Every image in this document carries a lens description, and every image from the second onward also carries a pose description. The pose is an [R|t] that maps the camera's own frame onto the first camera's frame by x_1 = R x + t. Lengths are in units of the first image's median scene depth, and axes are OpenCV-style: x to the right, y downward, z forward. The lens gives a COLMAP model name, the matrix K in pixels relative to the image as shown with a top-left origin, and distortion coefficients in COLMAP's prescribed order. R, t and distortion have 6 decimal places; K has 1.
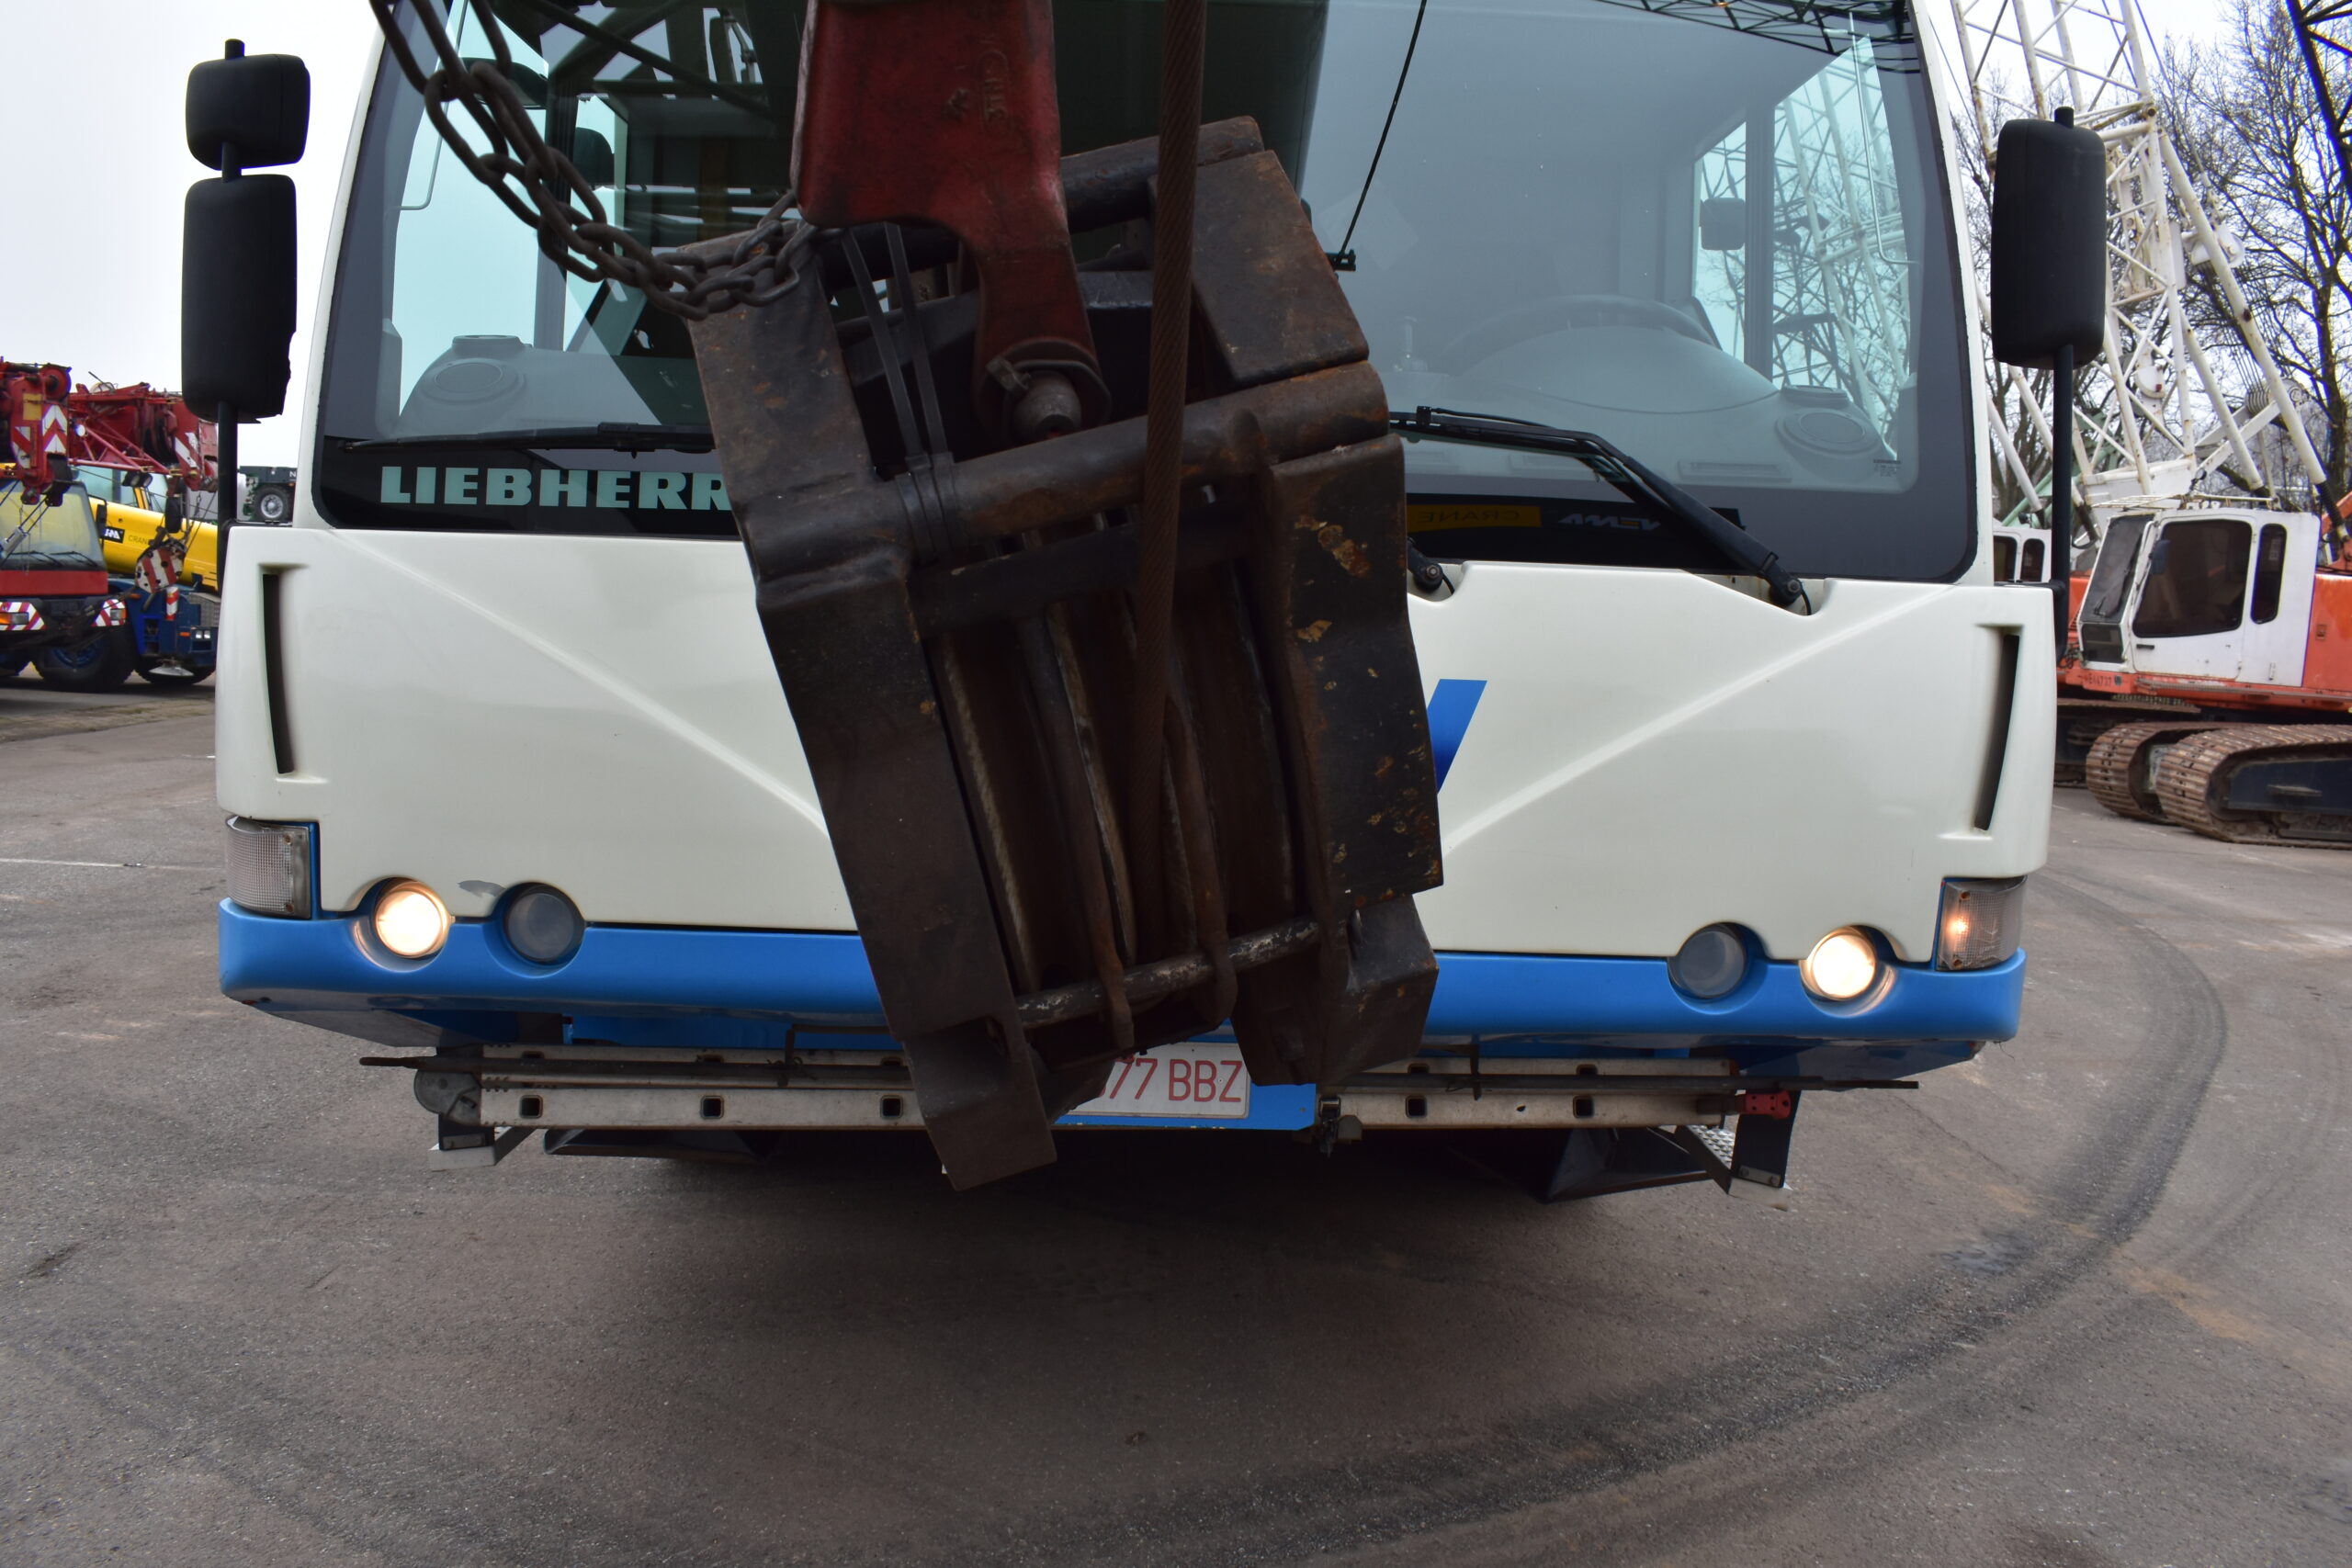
lens RADIAL K [[1835.9, 0, 1176.0], [0, 1835.9, 784.0], [0, 0, 1]] dist [-0.094266, 0.014136]
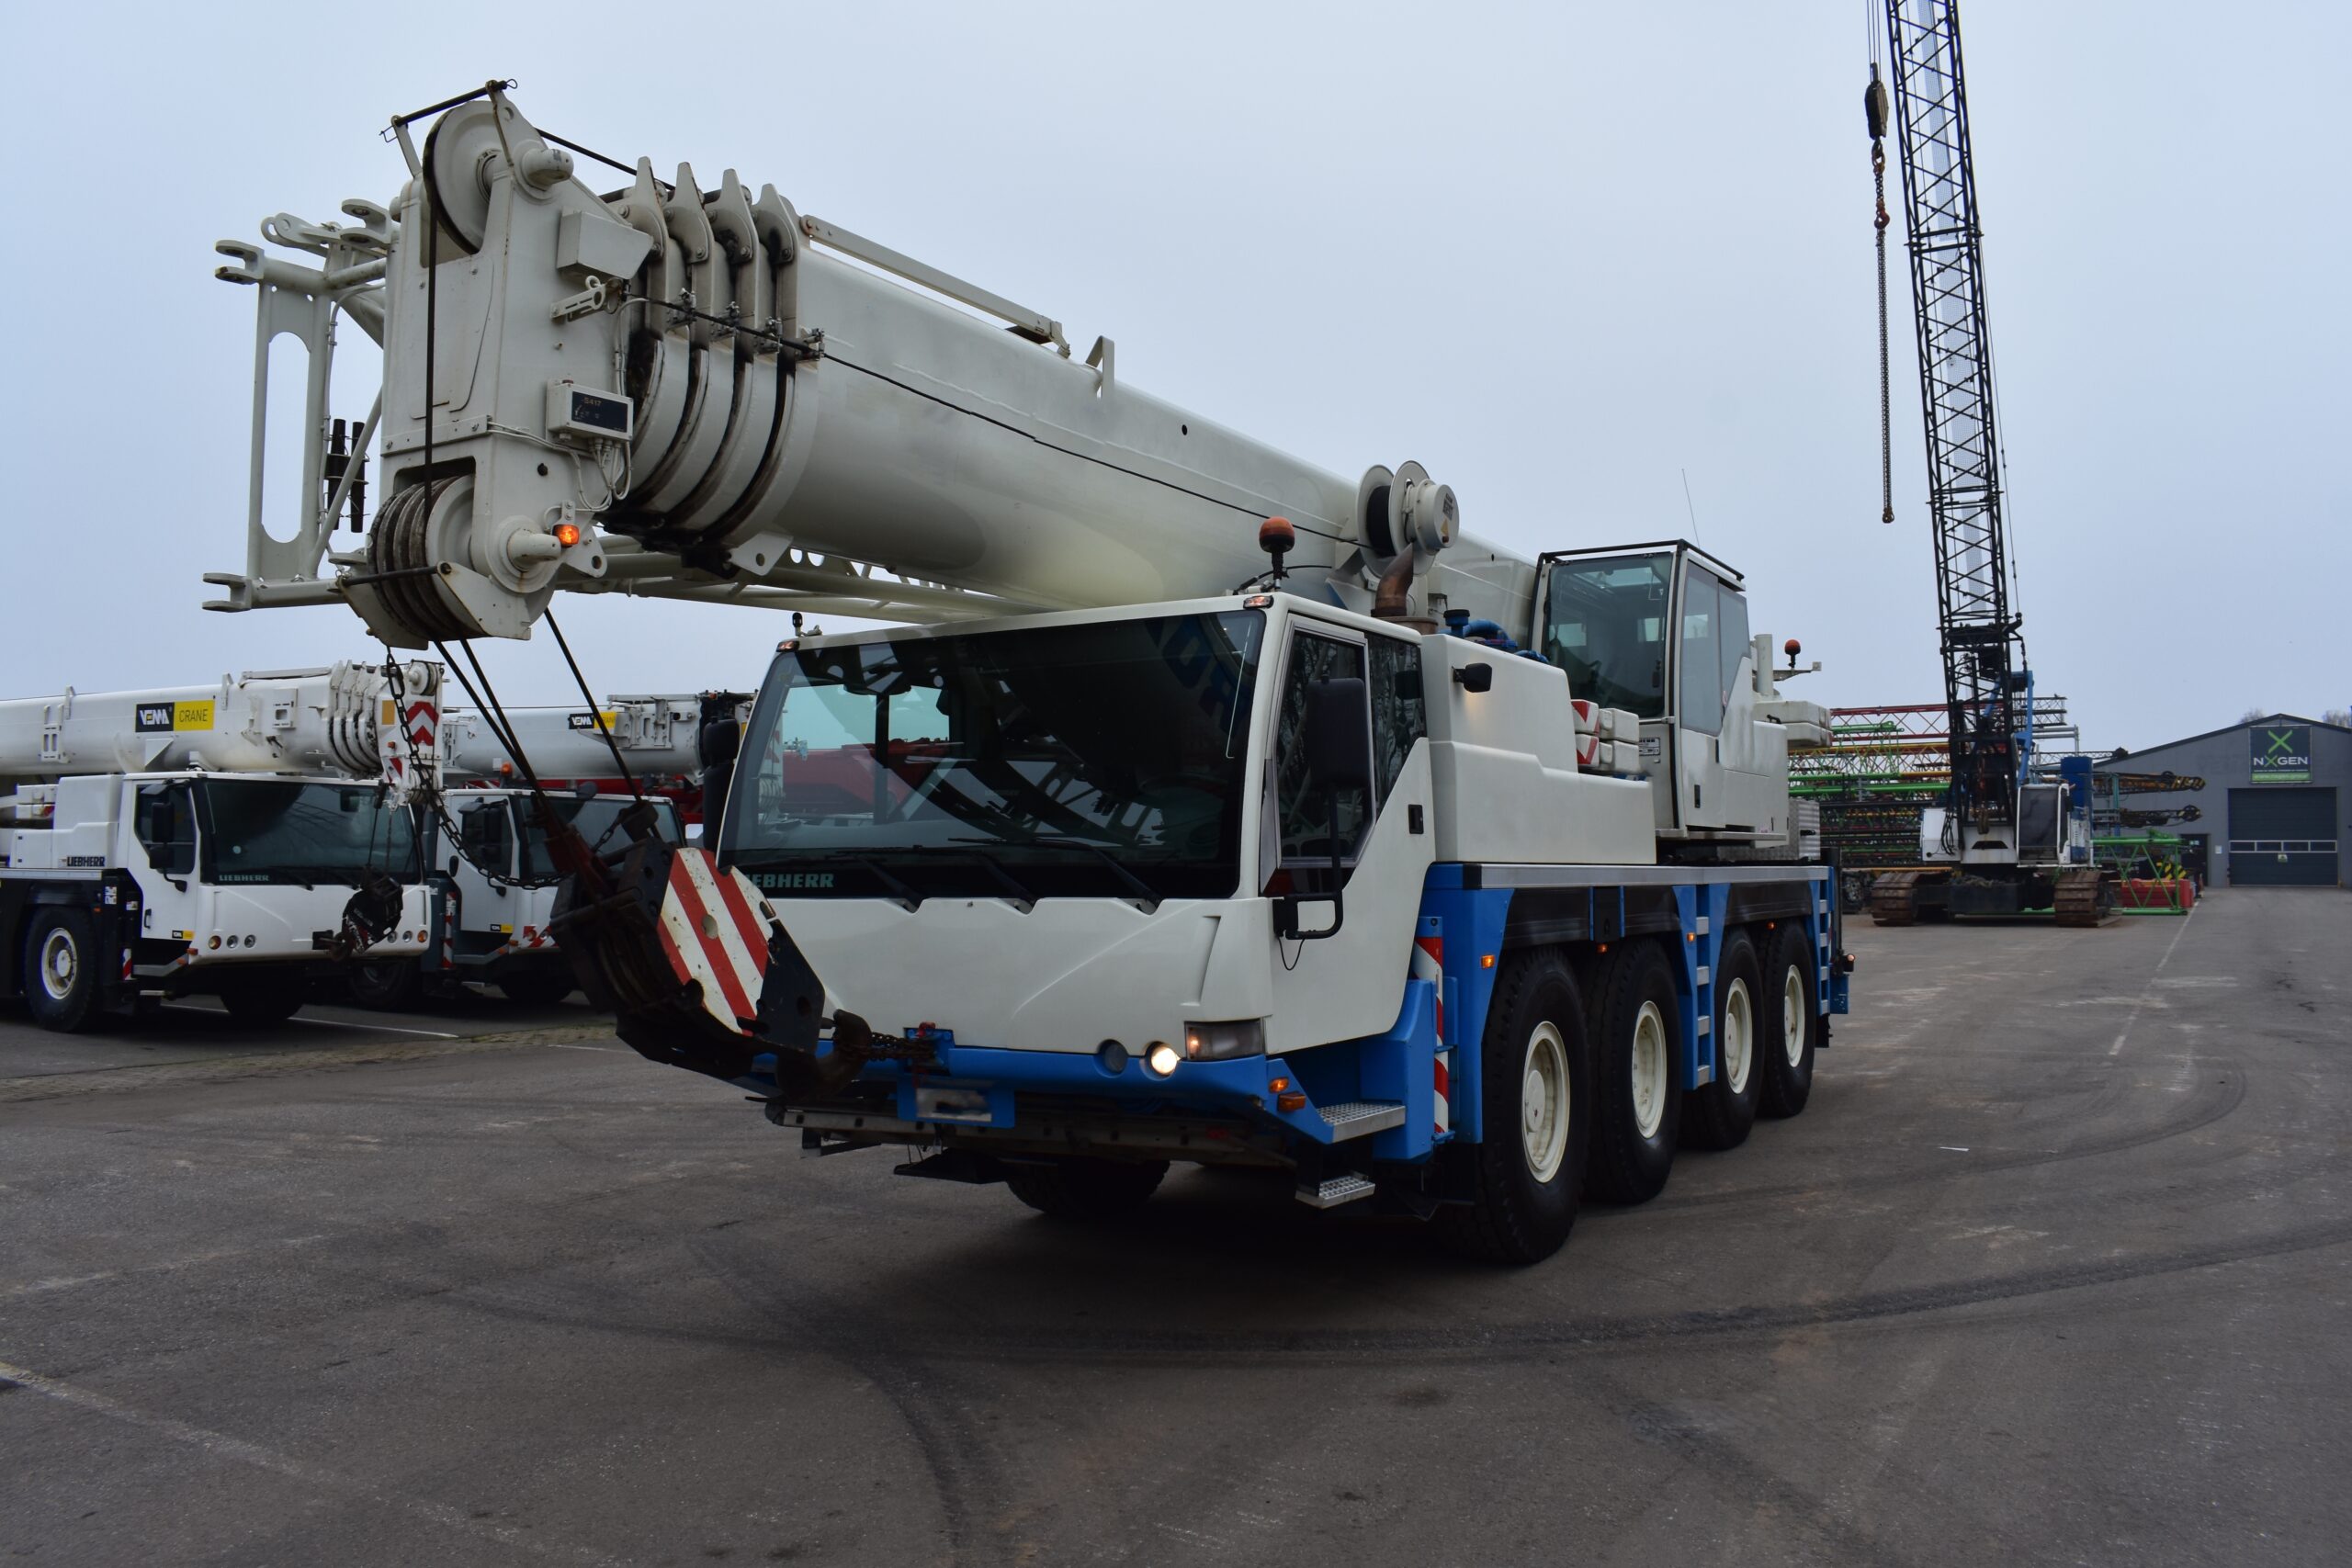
lens RADIAL K [[1835.9, 0, 1176.0], [0, 1835.9, 784.0], [0, 0, 1]] dist [-0.094266, 0.014136]
pose [[0.855532, -0.066650, -0.513442, 0.260812], [-0.011616, 0.988959, -0.147733, 0.015394], [0.517620, 0.132354, 0.845312, -0.171577]]
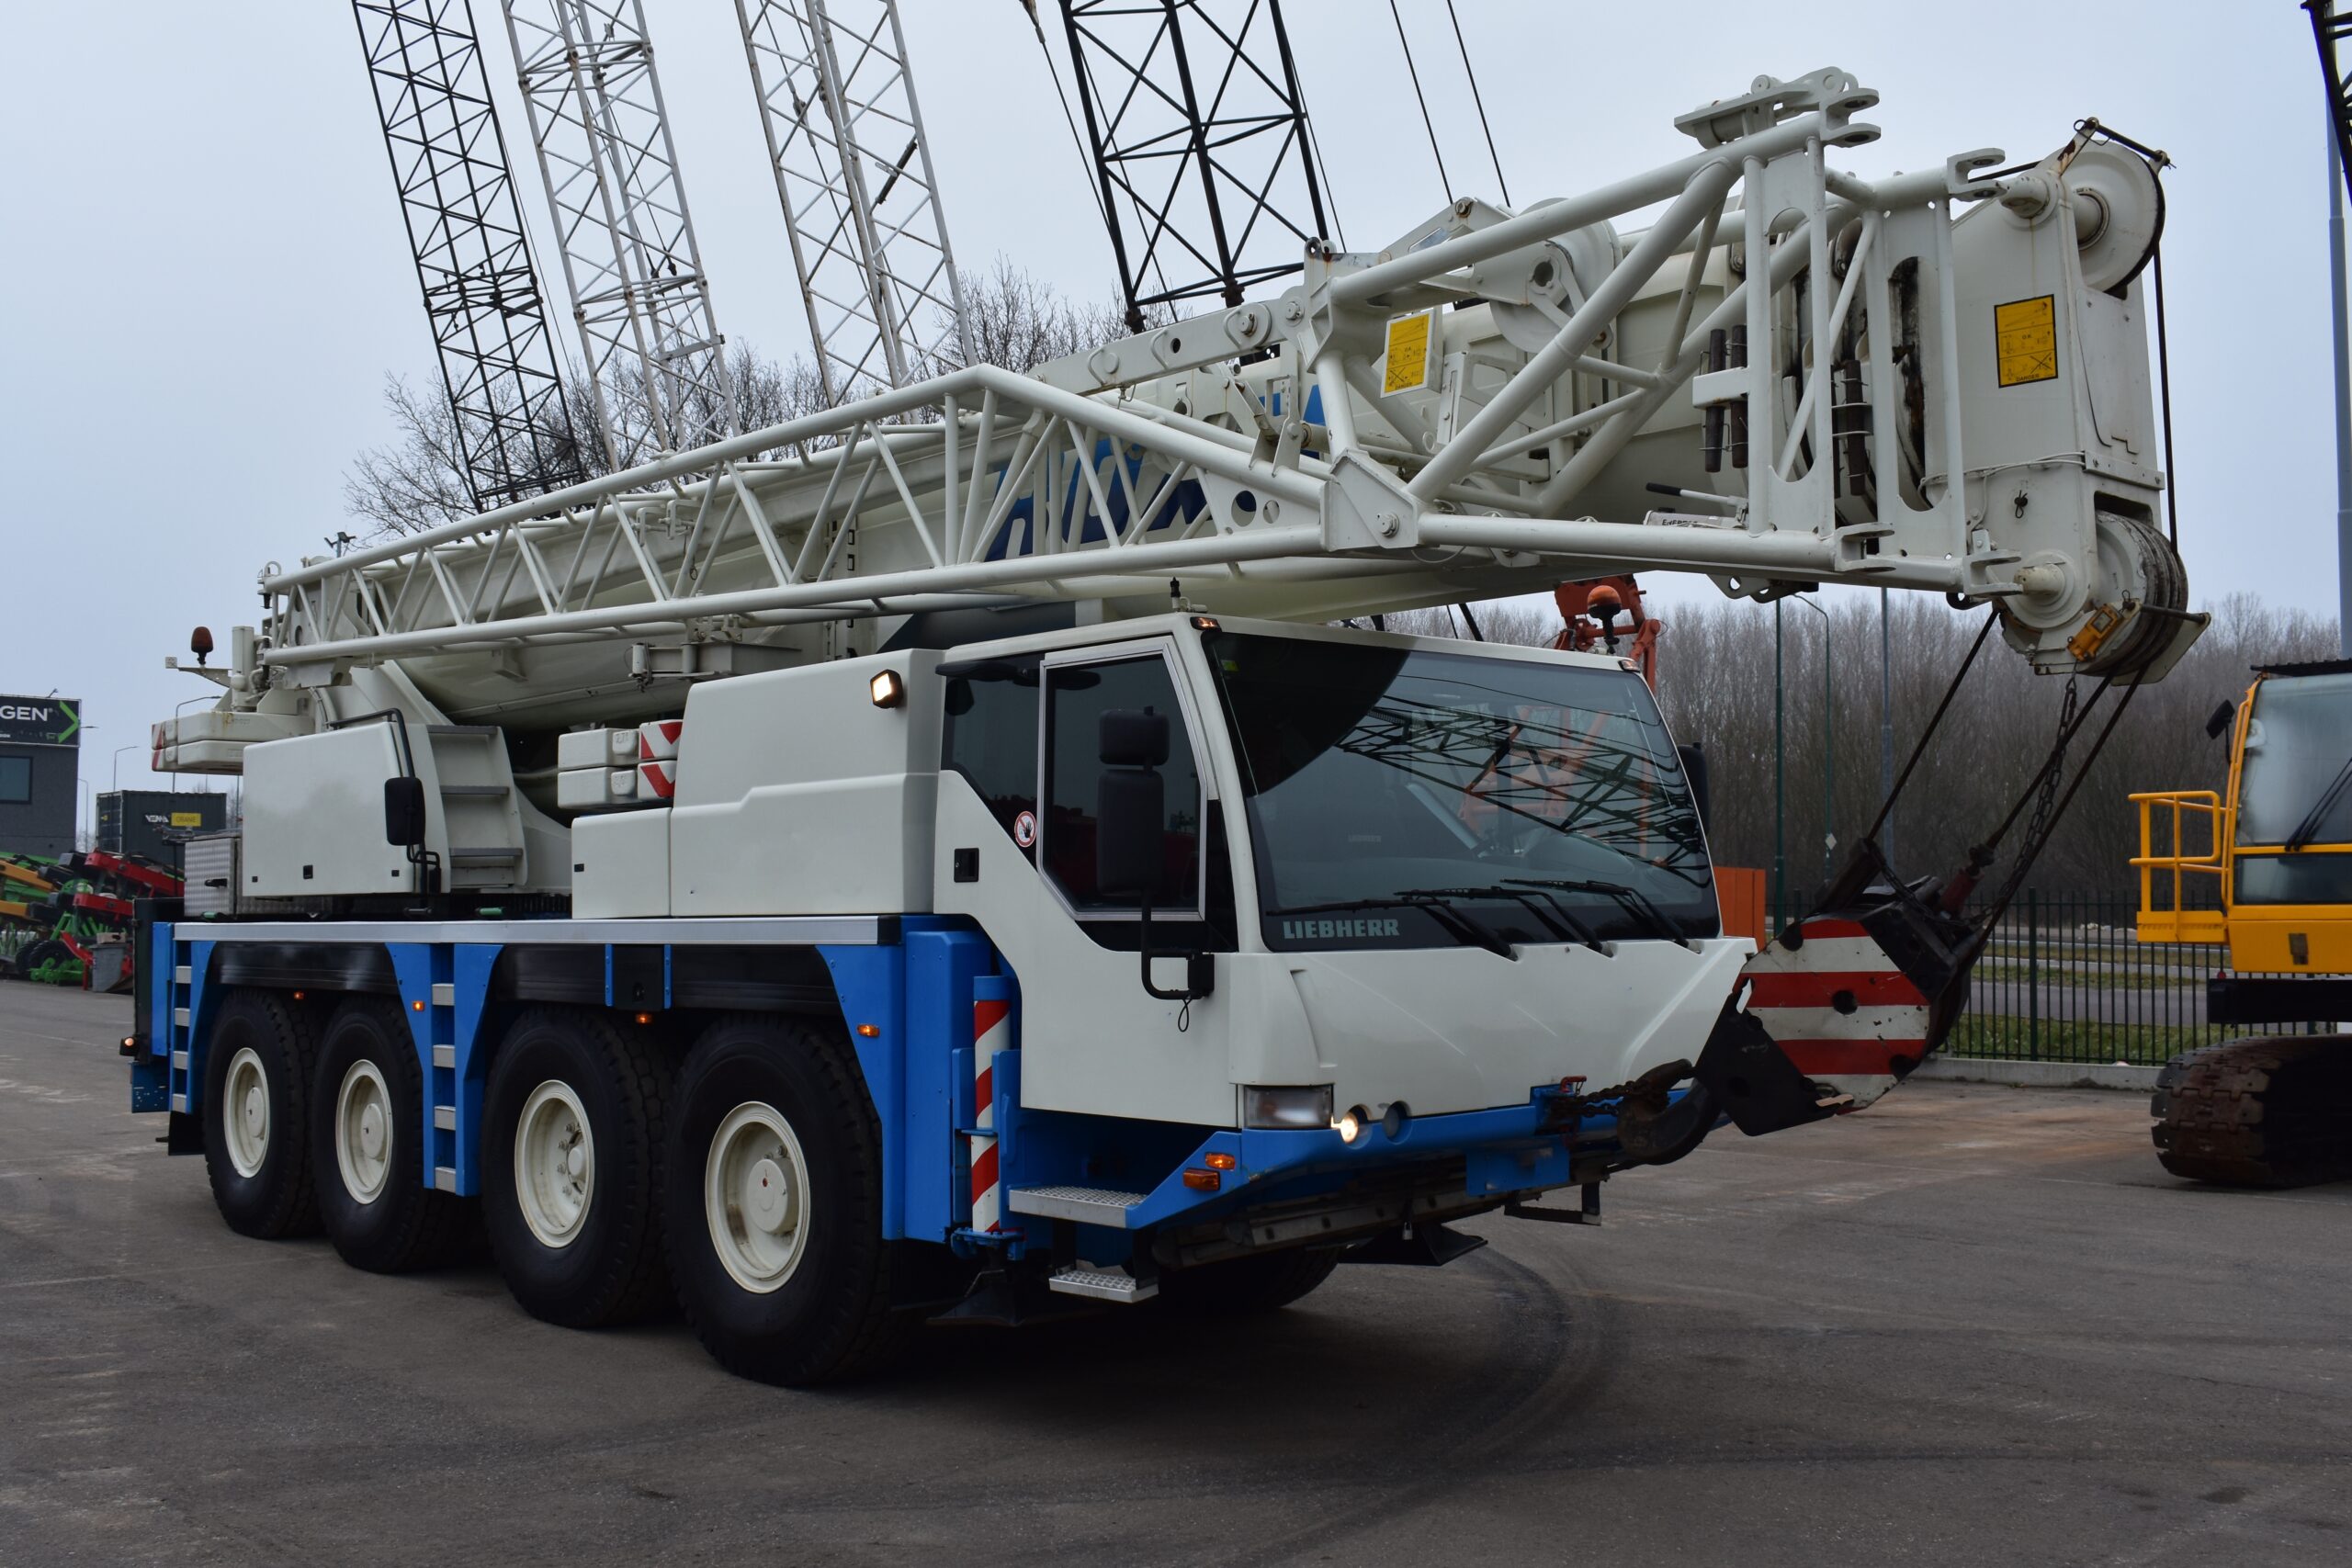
lens RADIAL K [[2291.9, 0, 1176.0], [0, 2291.9, 784.0], [0, 0, 1]] dist [-0.018866, -0.009548]
pose [[0.777577, -0.010255, 0.628704, -0.365918], [0.097723, 0.989689, -0.104719, -0.010414], [-0.621147, 0.142866, 0.770562, -0.171765]]
